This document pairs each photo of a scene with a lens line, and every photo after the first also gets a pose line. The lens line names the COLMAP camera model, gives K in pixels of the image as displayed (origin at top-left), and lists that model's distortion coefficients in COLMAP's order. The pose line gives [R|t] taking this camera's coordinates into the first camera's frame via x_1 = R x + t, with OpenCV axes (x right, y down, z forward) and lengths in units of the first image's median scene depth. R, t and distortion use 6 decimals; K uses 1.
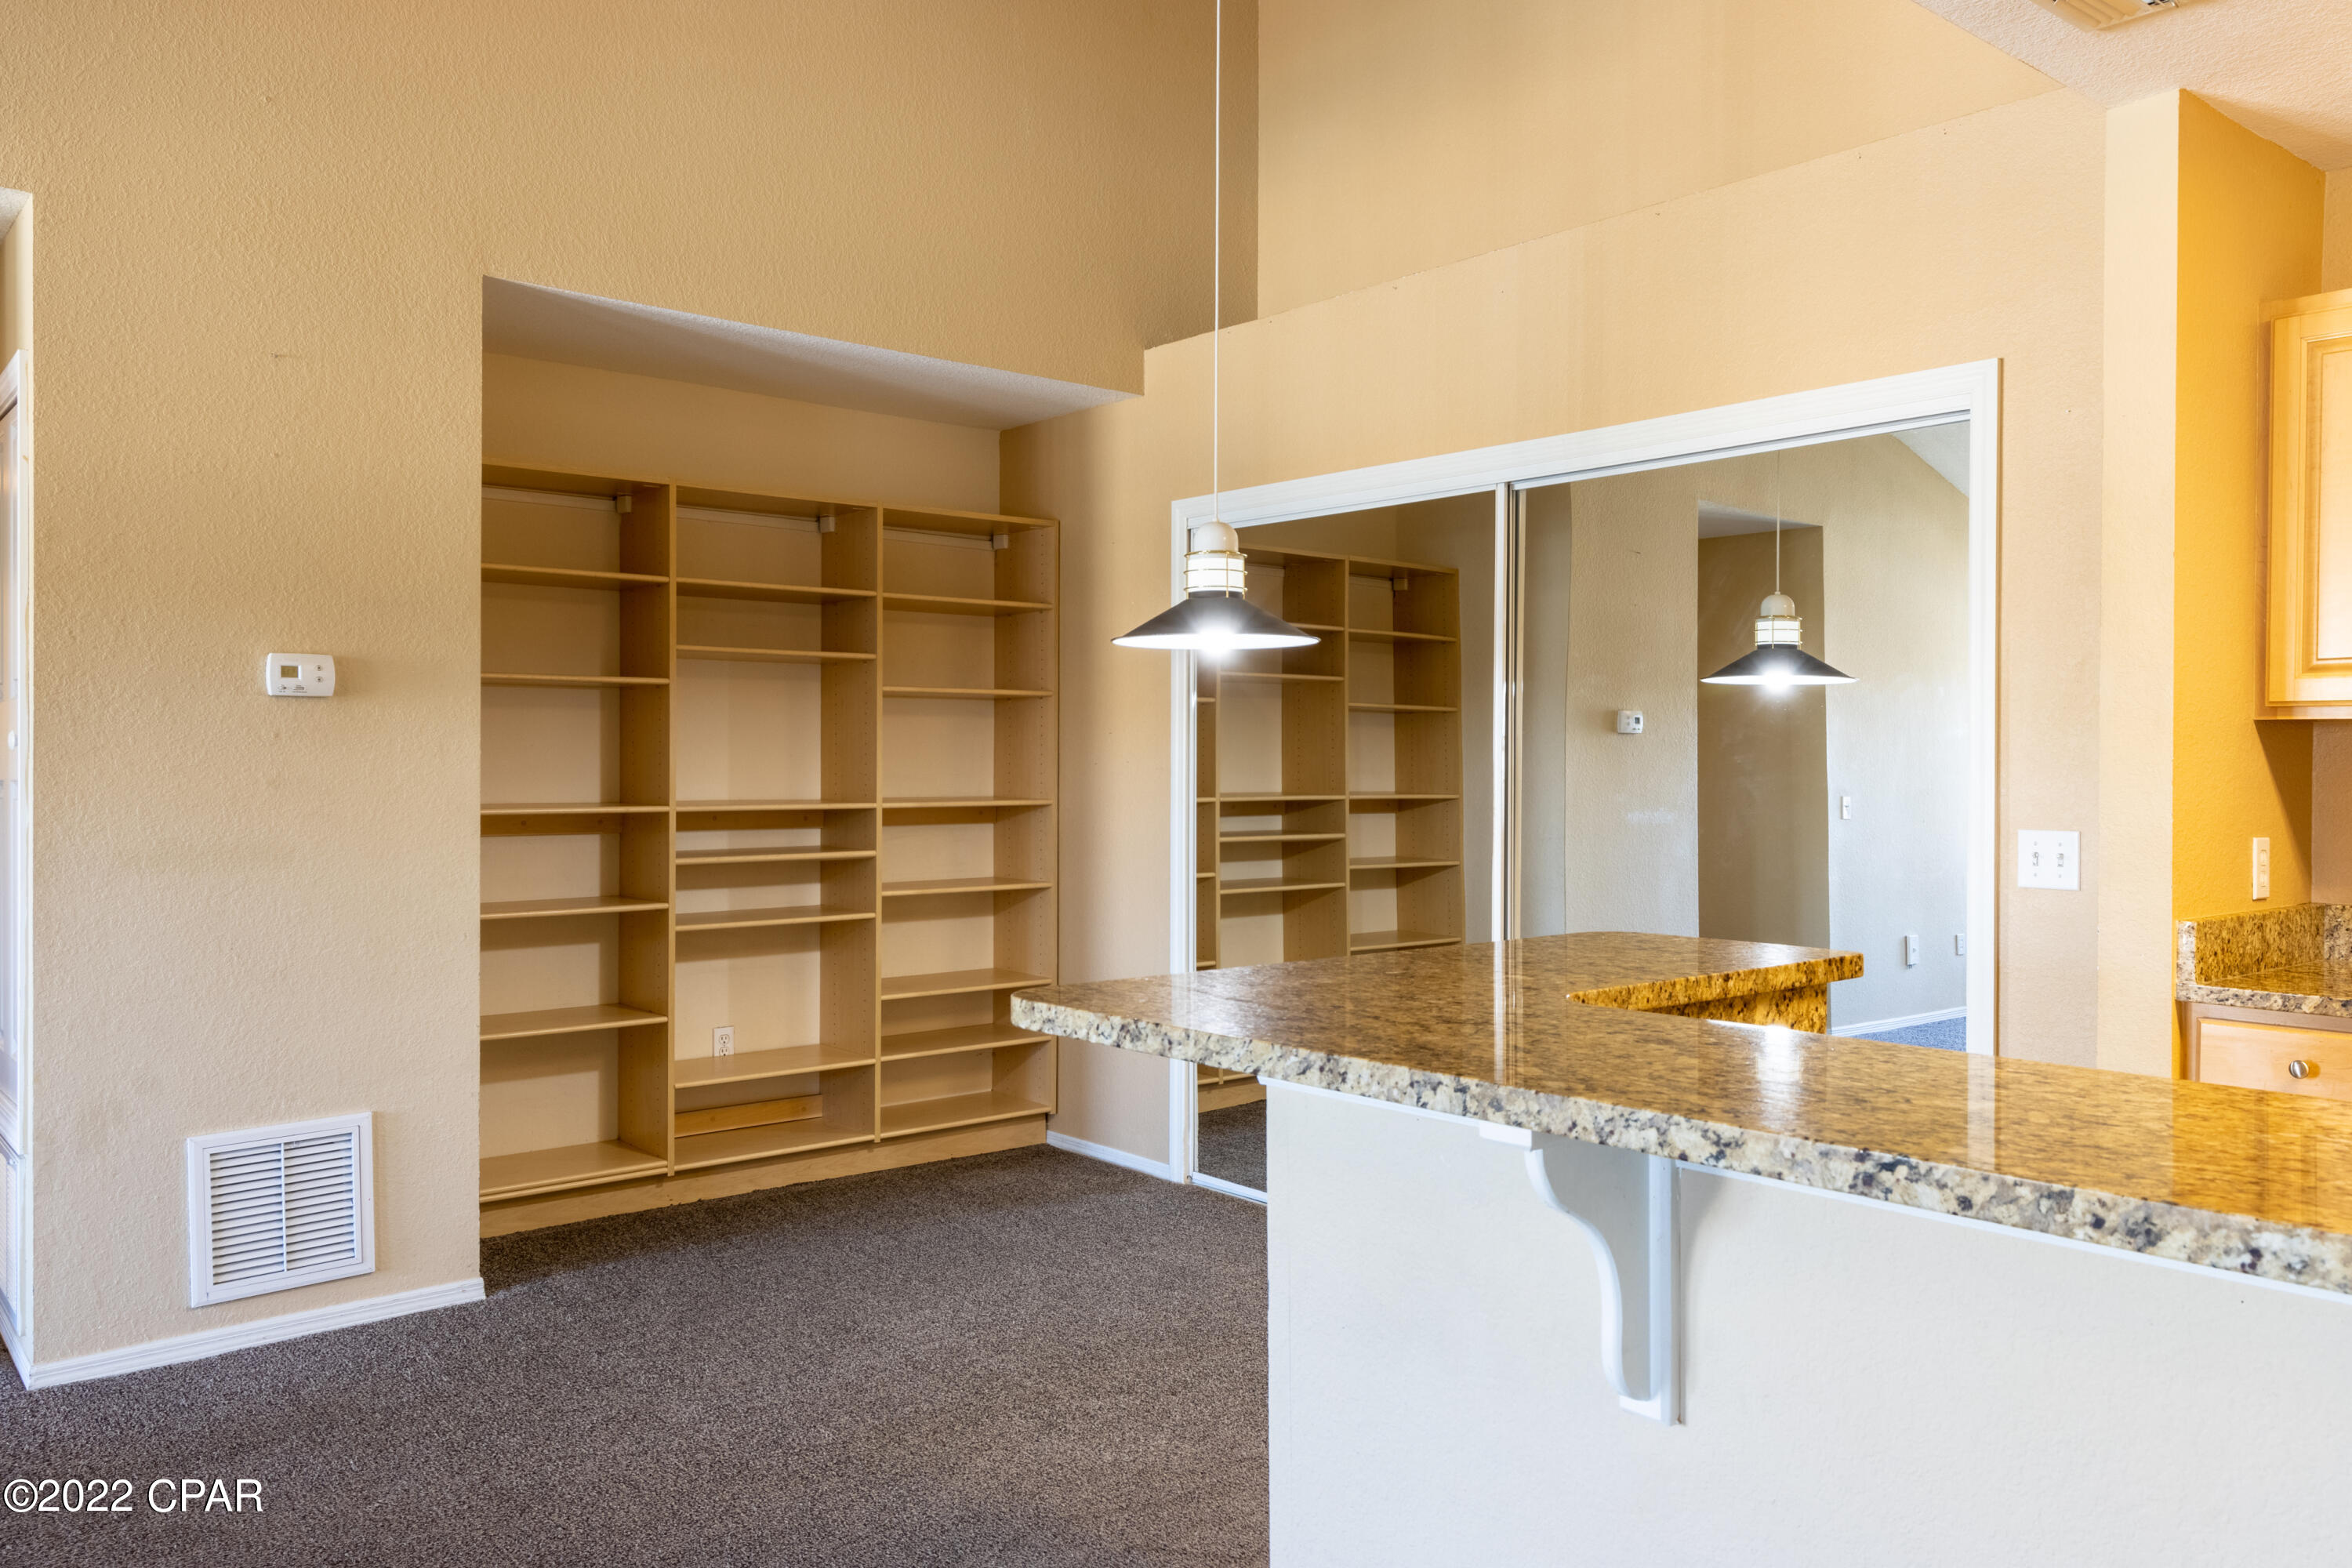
lens RADIAL K [[1741.0, 0, 1185.2], [0, 1741.0, 771.9], [0, 0, 1]] dist [0.006735, 0.000127]
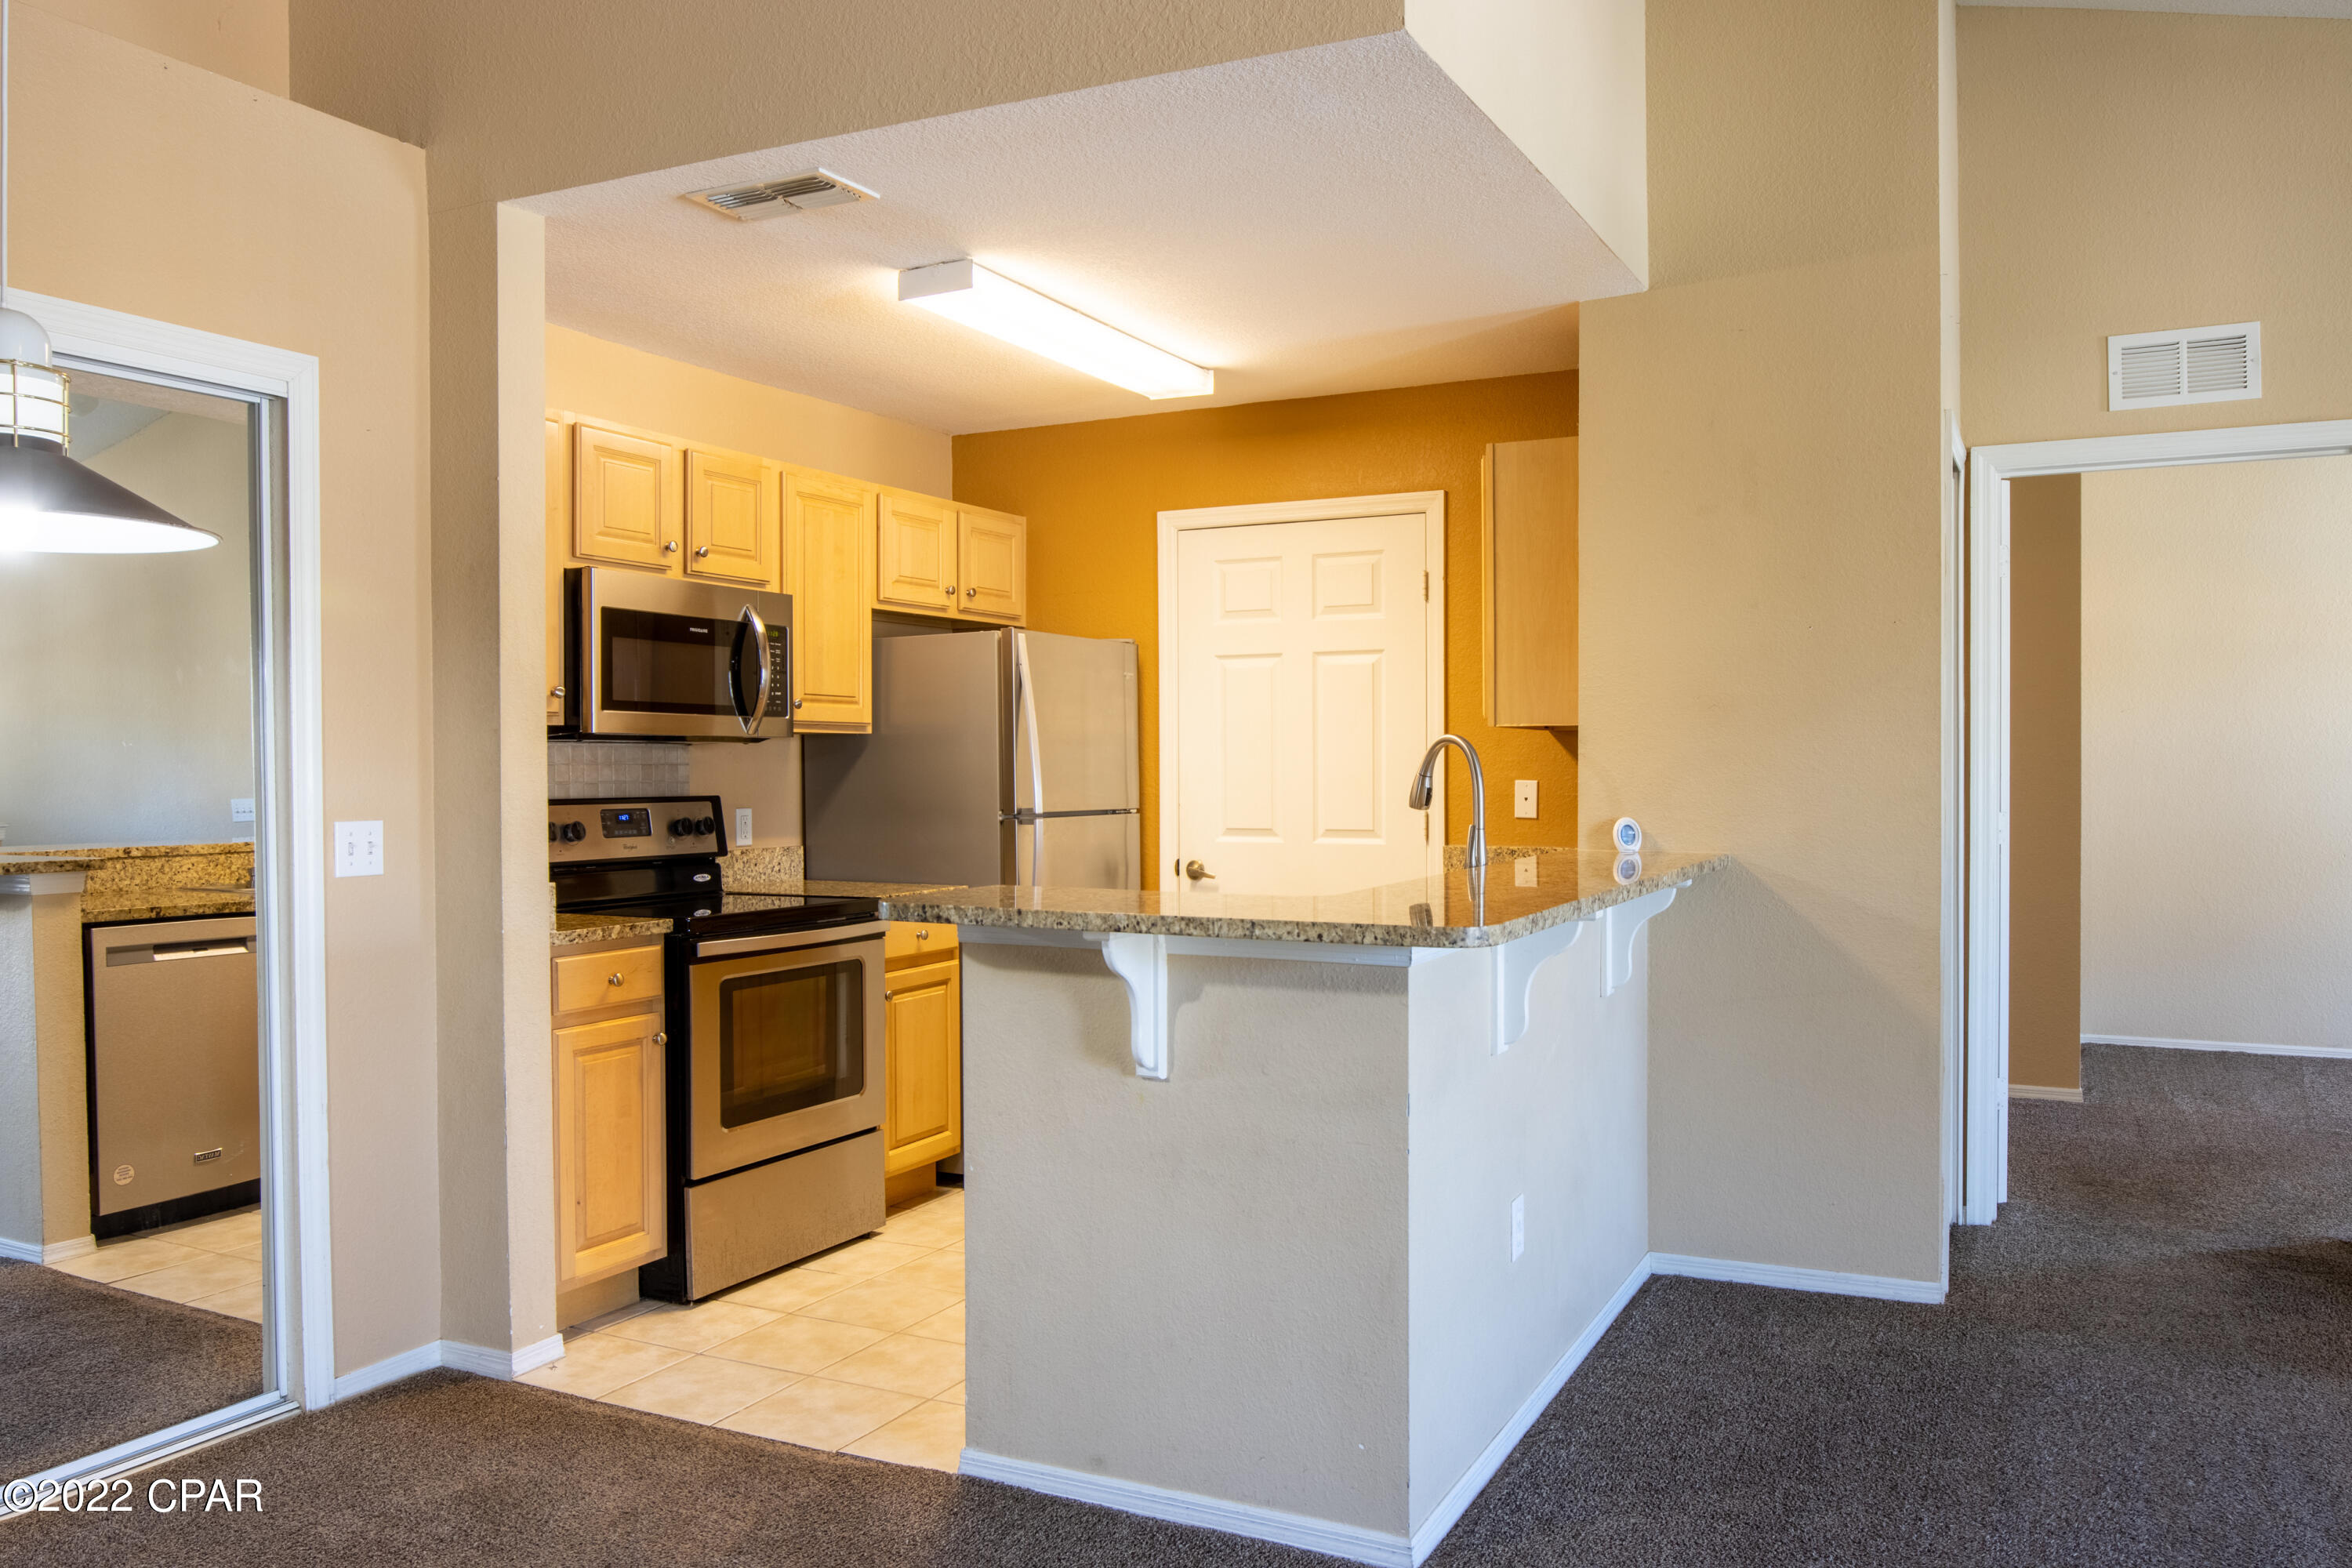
lens RADIAL K [[1774.6, 0, 1191.6], [0, 1774.6, 793.0], [0, 0, 1]] dist [-0.009168, -0.005861]
pose [[-0.398340, -0.017950, 0.917062, -0.592681], [0.007086, 0.999718, 0.022646, -0.003844], [-0.917211, 0.015519, -0.398100, 0.820192]]
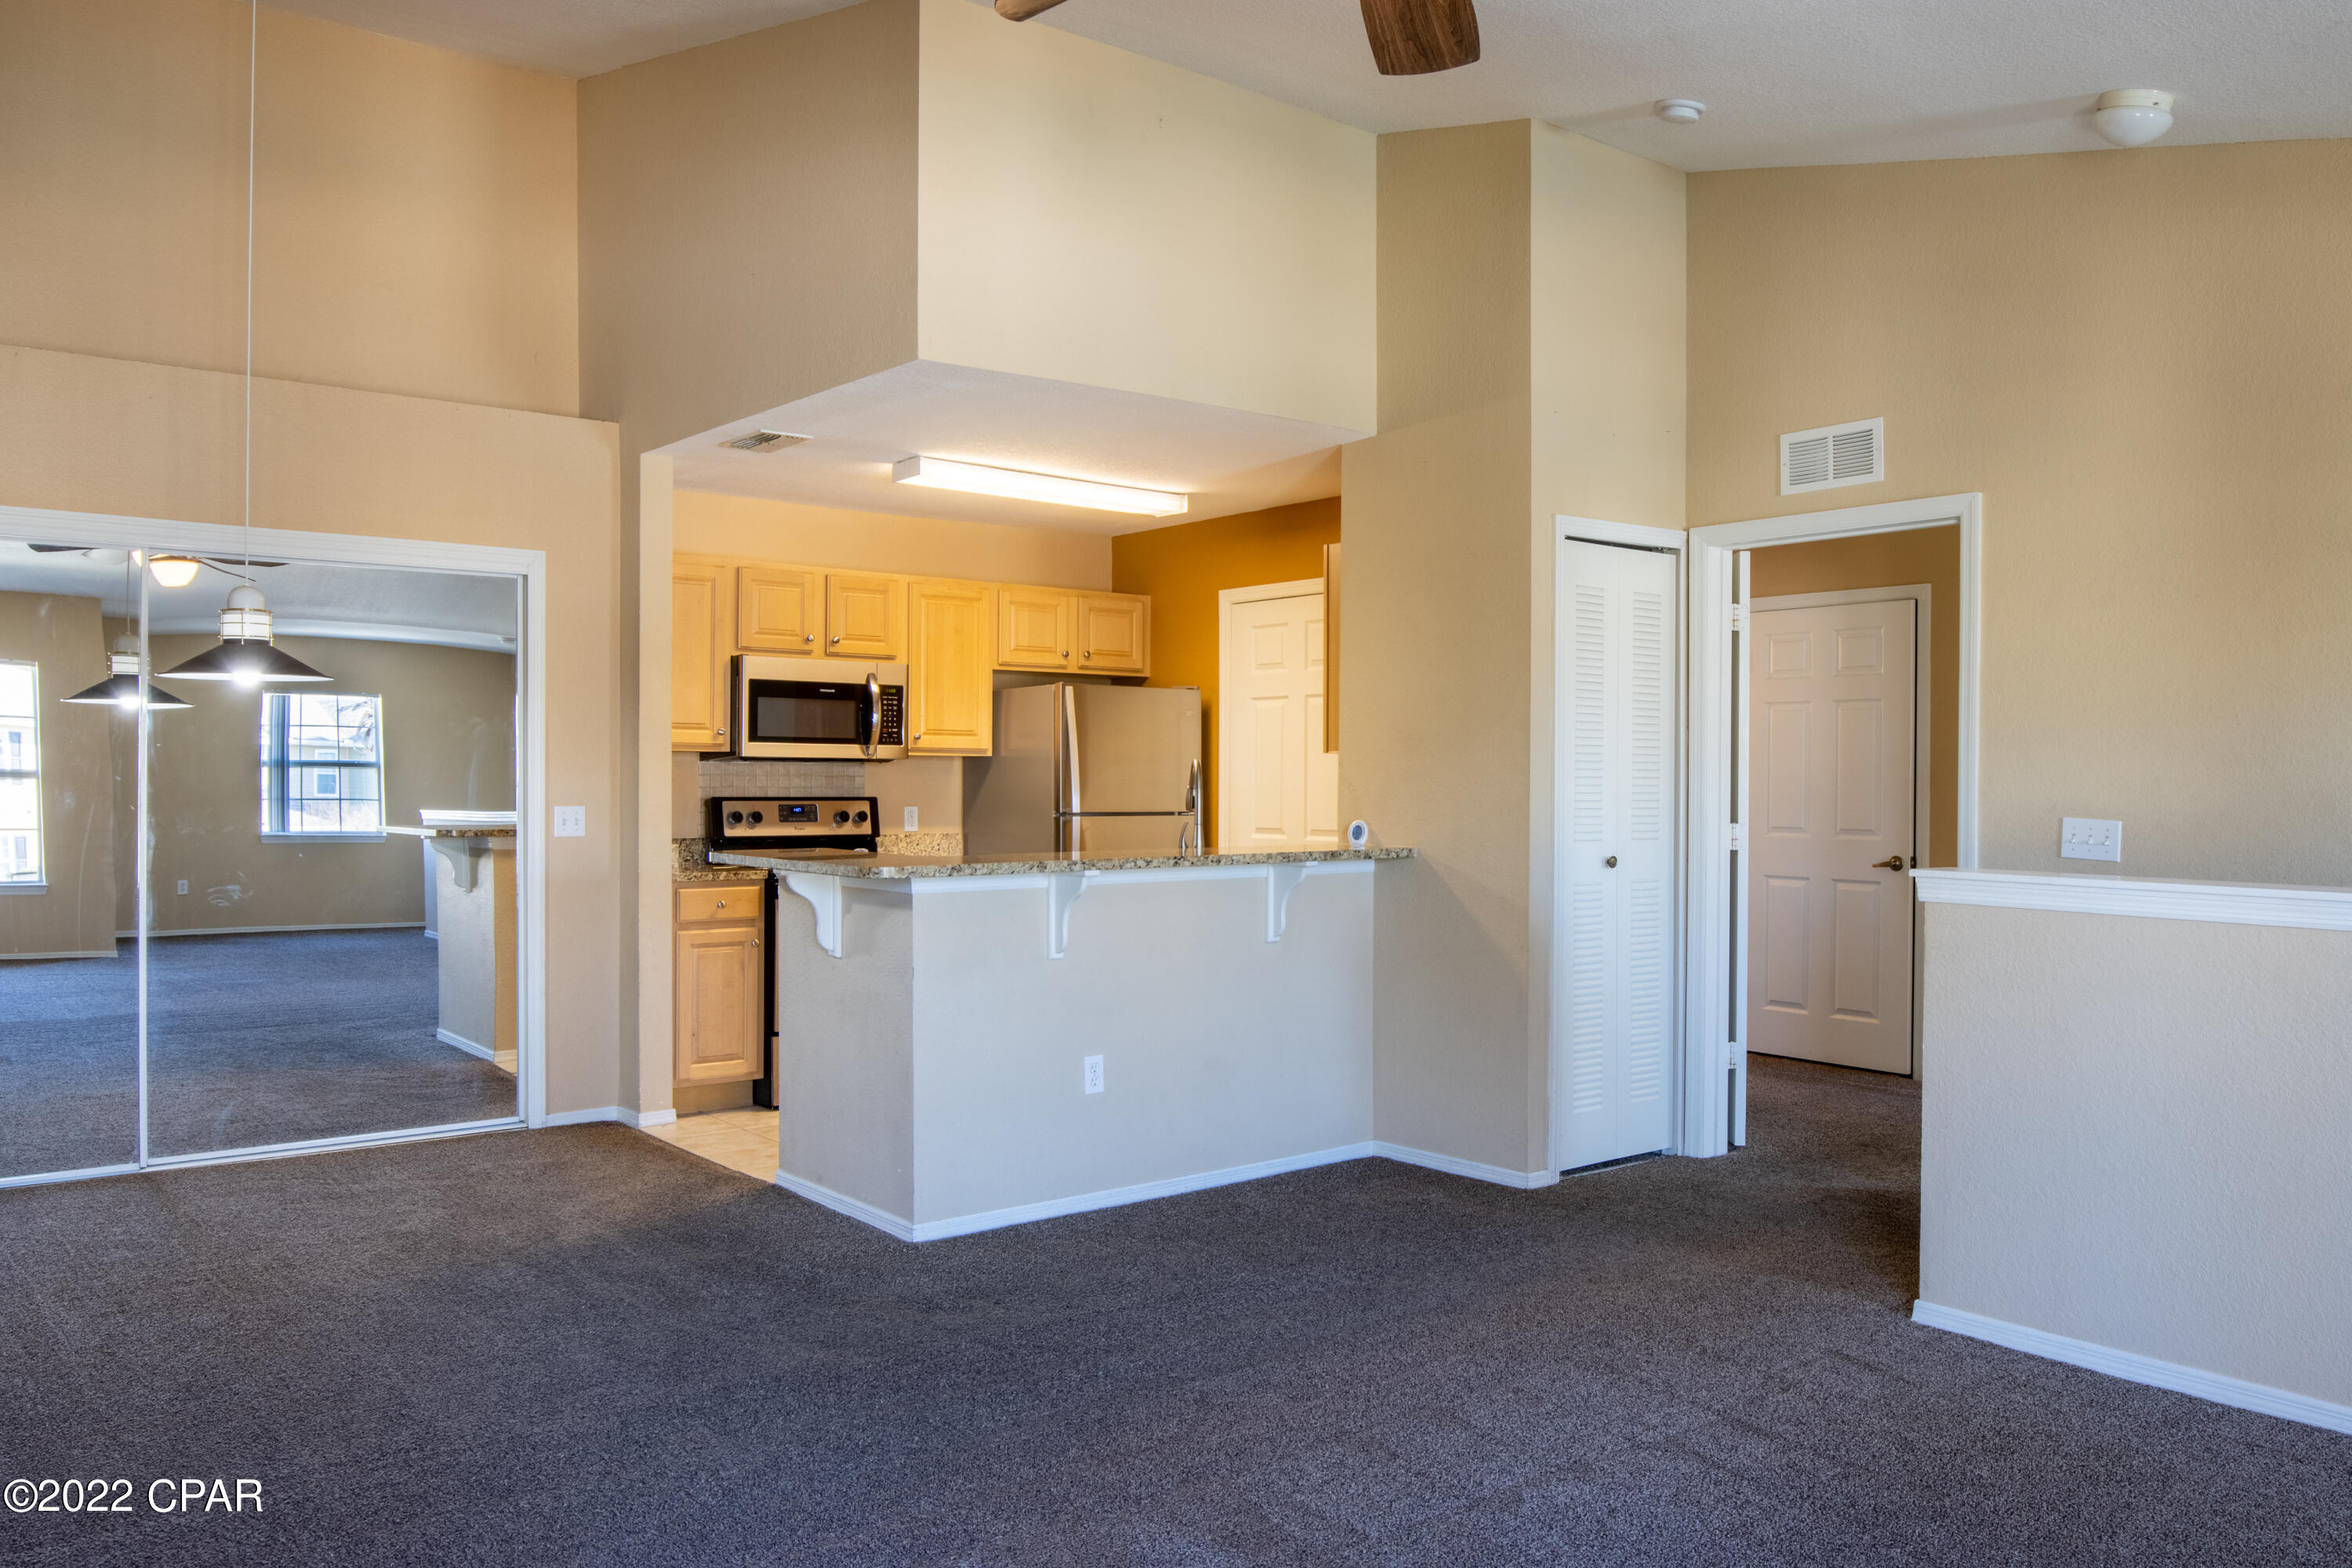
lens RADIAL K [[1785.8, 0, 1167.9], [0, 1785.8, 787.3], [0, 0, 1]] dist [0.006301, 0.001820]
pose [[0.032075, -0.008832, 0.999446, -1.219992], [0.000715, 0.999961, 0.008813, -0.003018], [-0.999485, 0.000432, 0.032080, 0.242688]]
